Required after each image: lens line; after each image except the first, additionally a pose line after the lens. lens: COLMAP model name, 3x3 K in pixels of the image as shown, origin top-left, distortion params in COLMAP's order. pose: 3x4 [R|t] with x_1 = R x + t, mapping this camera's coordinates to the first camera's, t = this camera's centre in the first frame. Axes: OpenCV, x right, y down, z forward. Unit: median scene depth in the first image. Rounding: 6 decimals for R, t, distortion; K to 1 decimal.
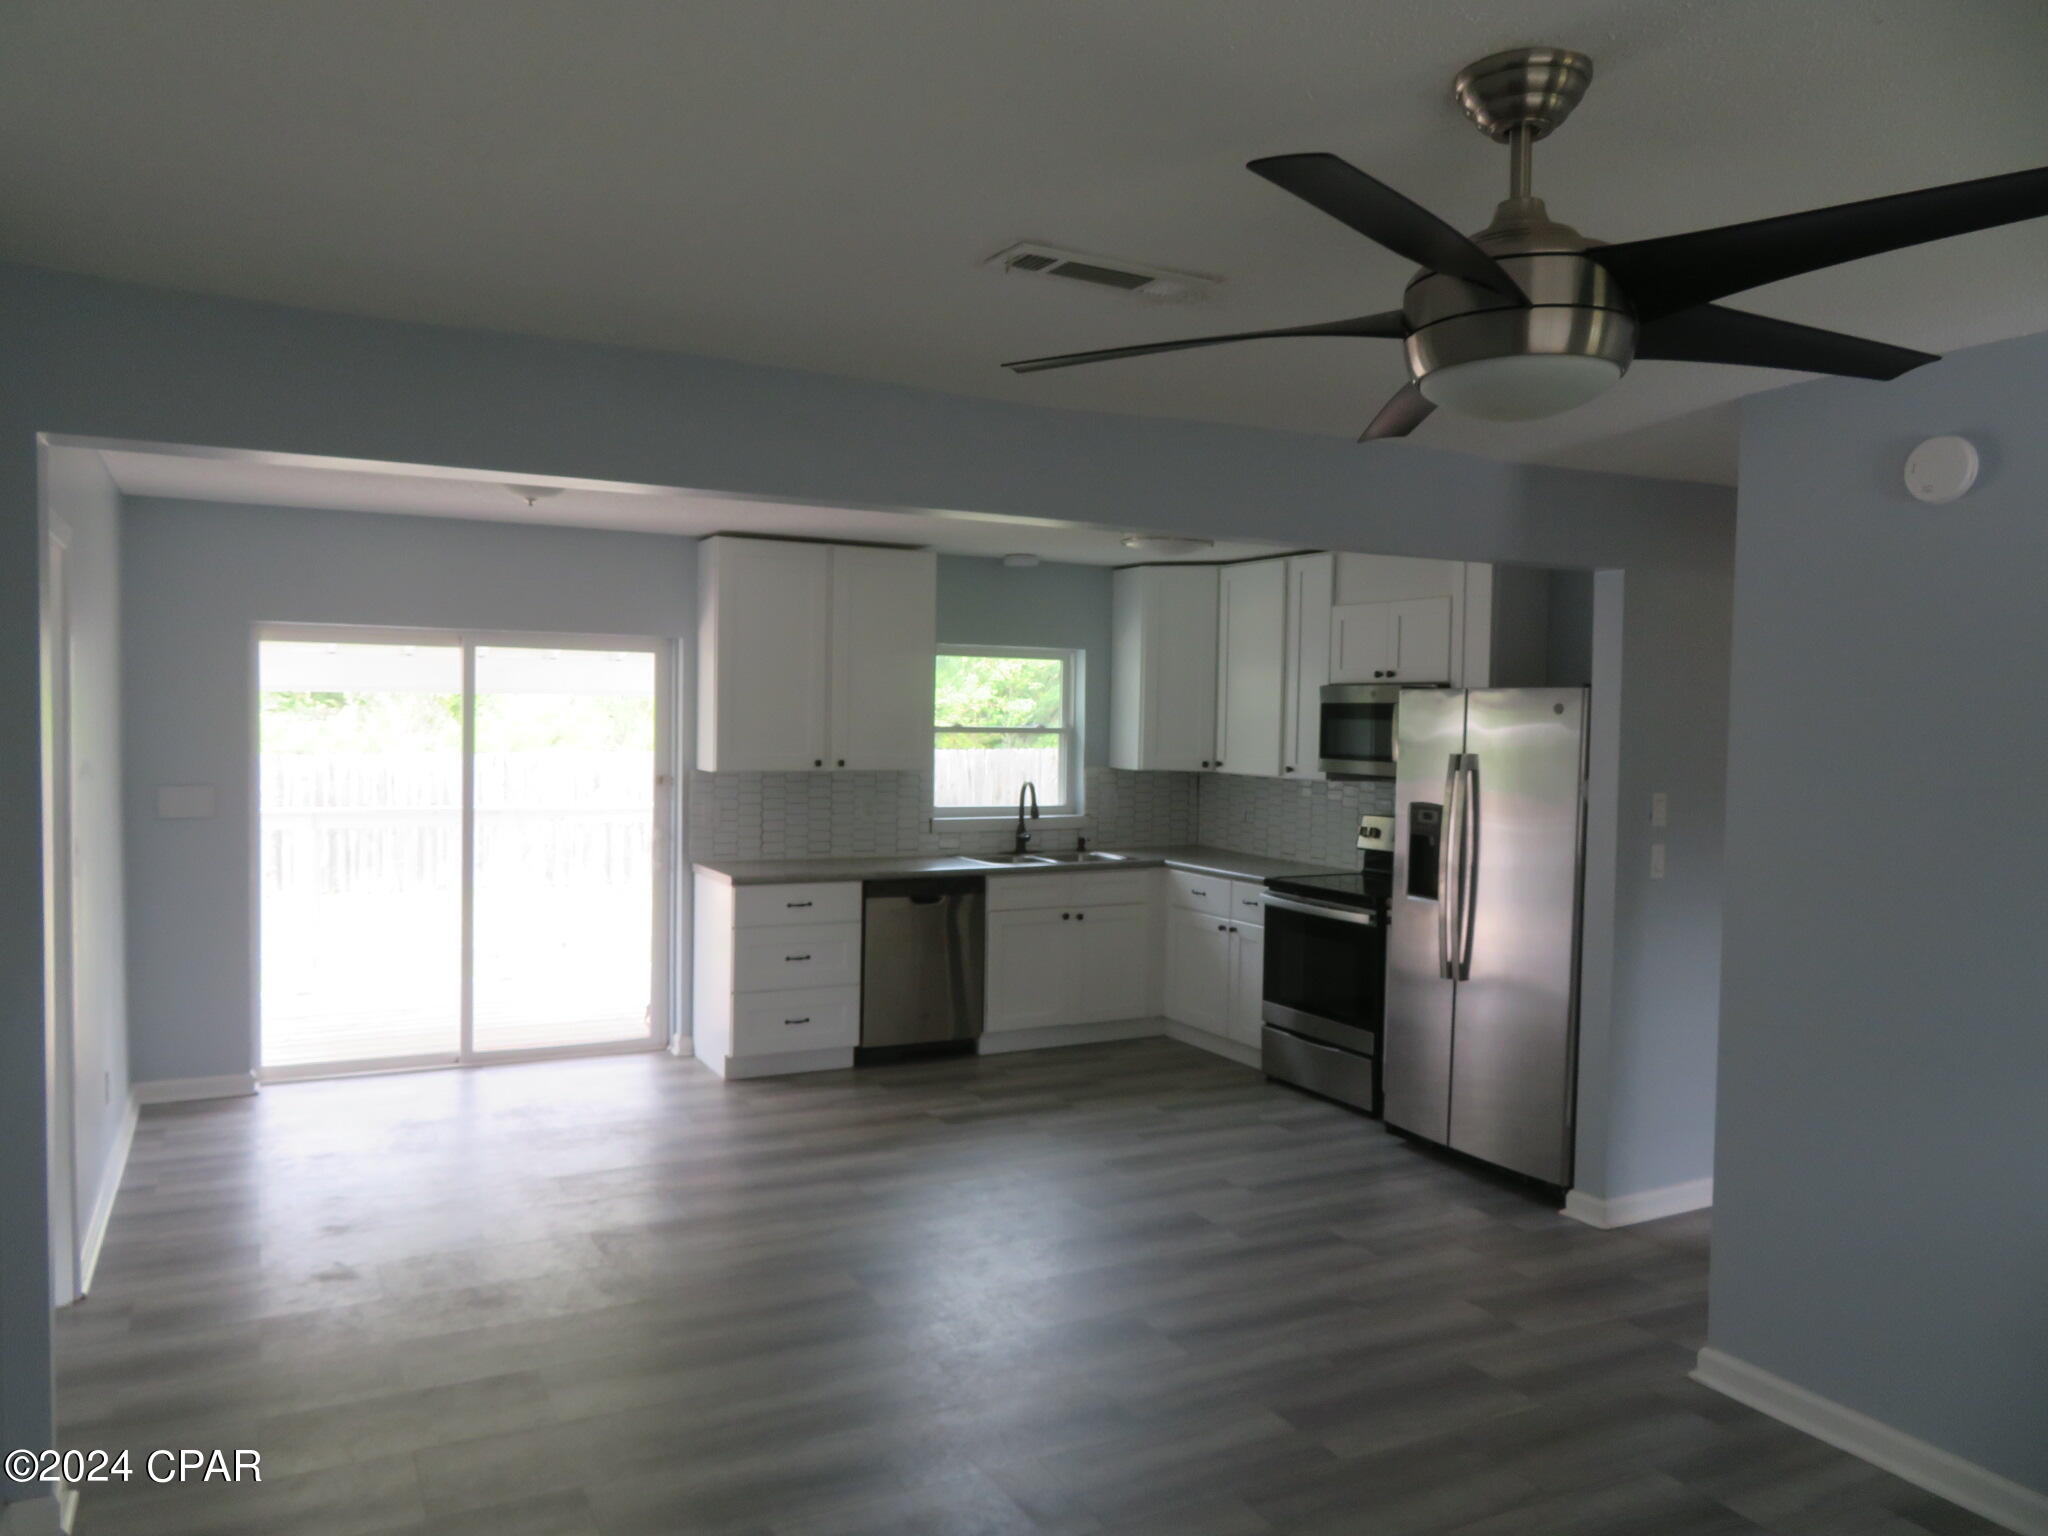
lens RADIAL K [[1470.4, 0, 1024.0], [0, 1470.4, 768.0], [0, 0, 1]] dist [-0.005845, -0.007200]
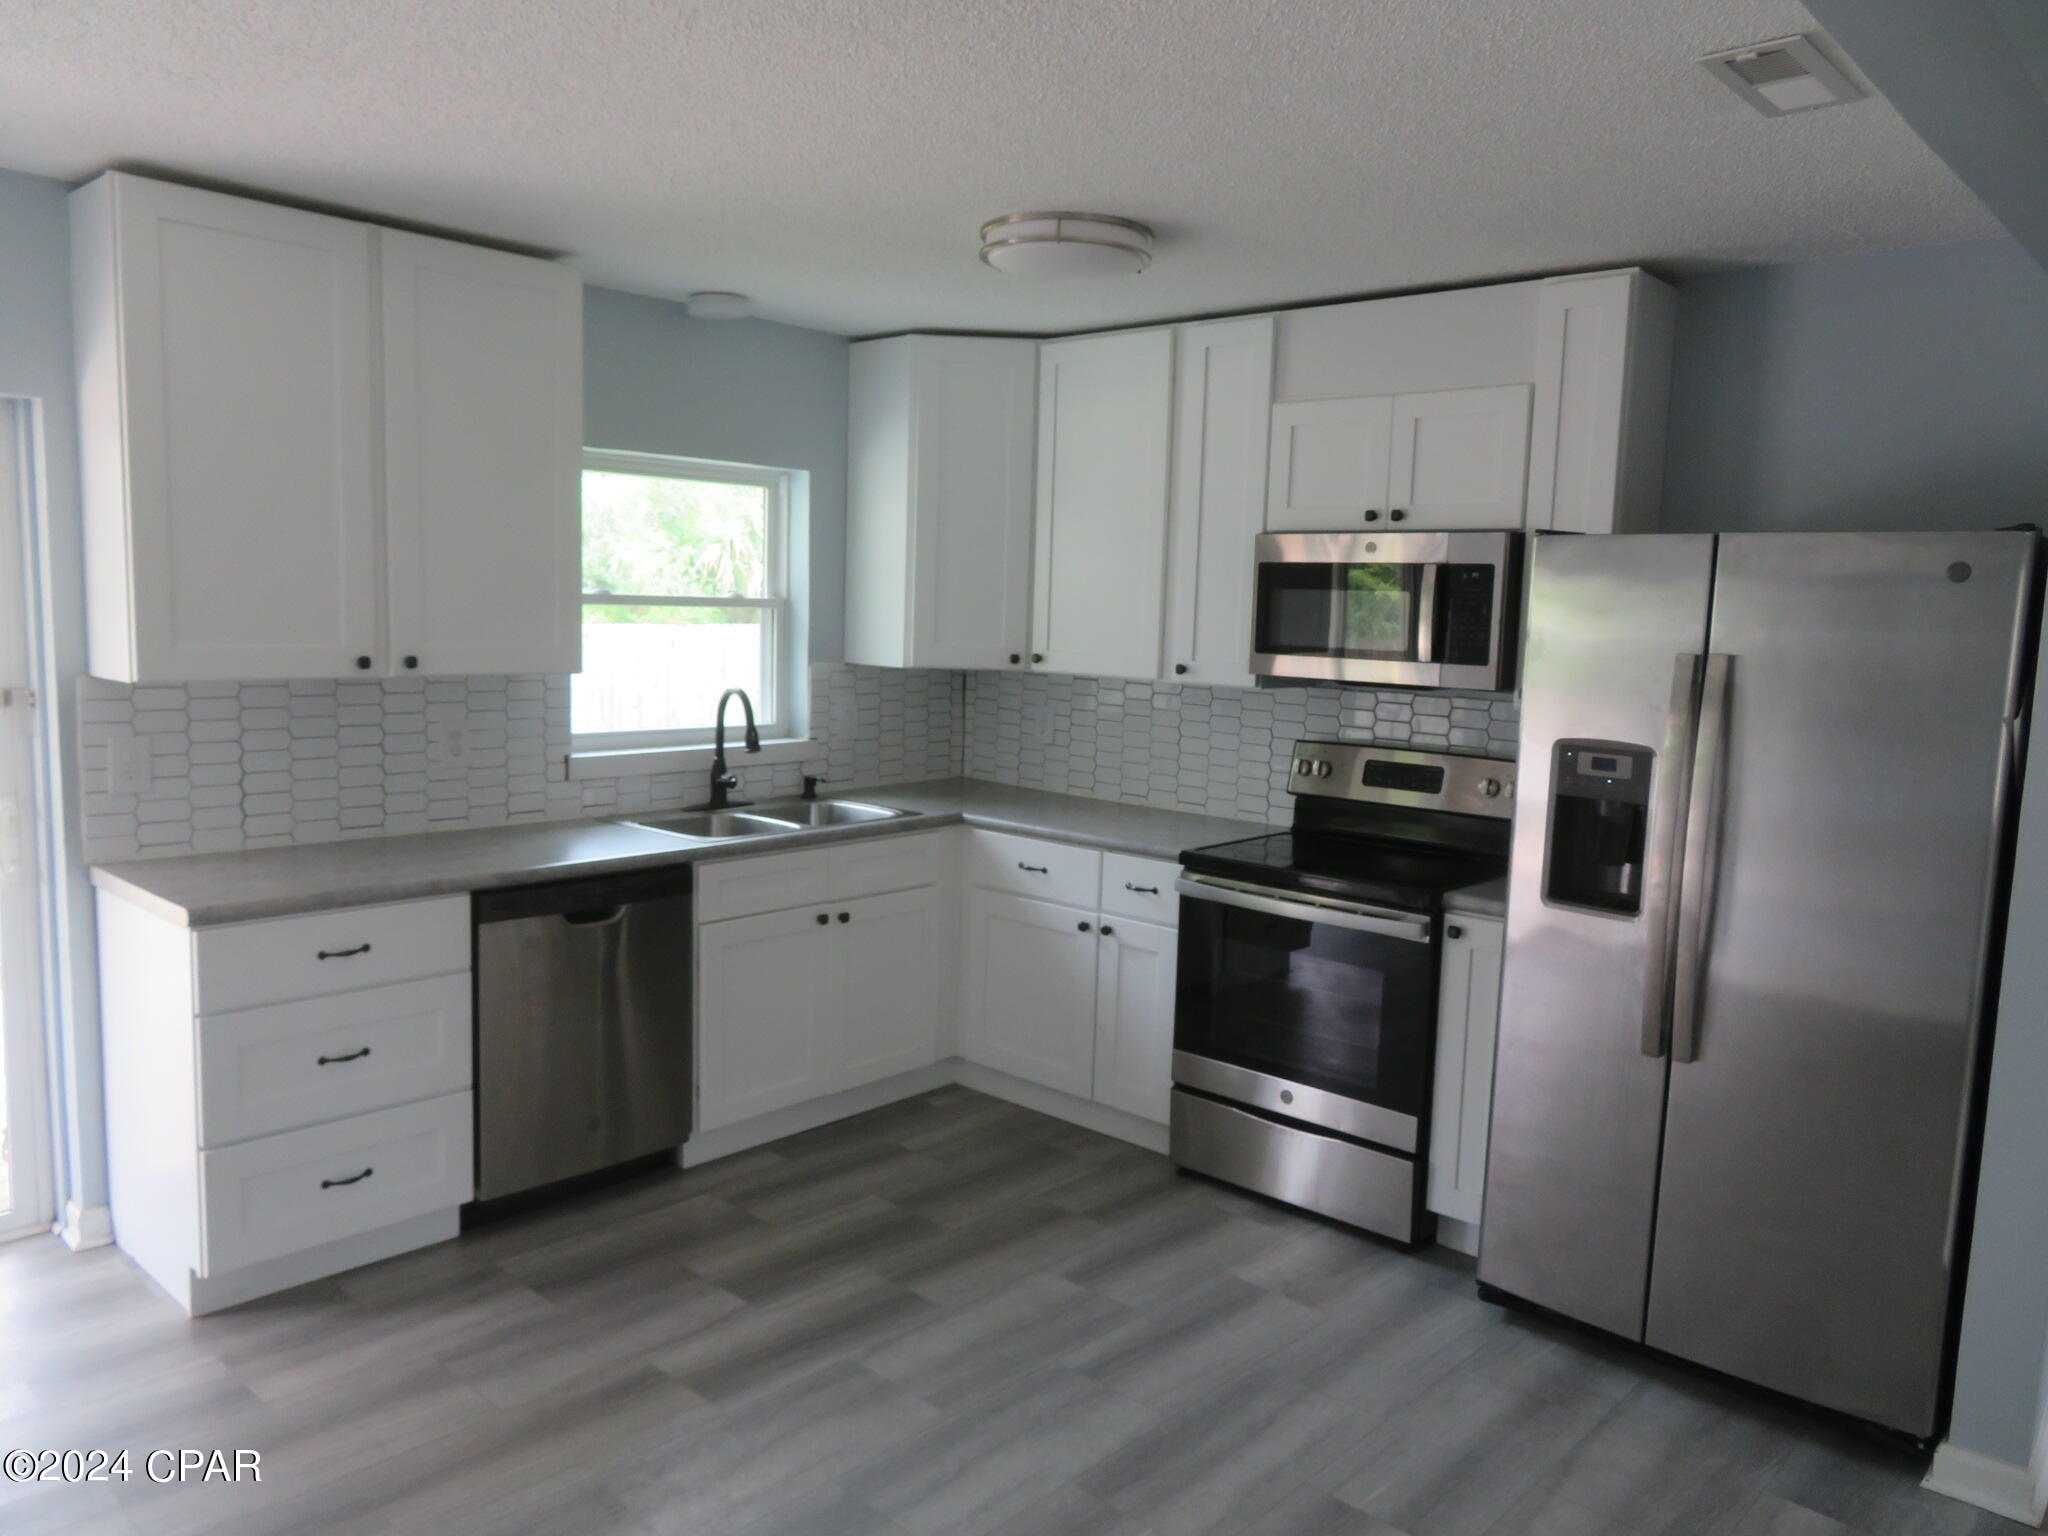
lens RADIAL K [[1470.4, 0, 1024.0], [0, 1470.4, 768.0], [0, 0, 1]] dist [-0.005845, -0.007200]
pose [[0.941034, -0.027559, 0.337188, -0.094807], [-0.001397, 0.996352, 0.085332, -0.010420], [-0.338309, -0.080772, 0.937562, 0.431825]]
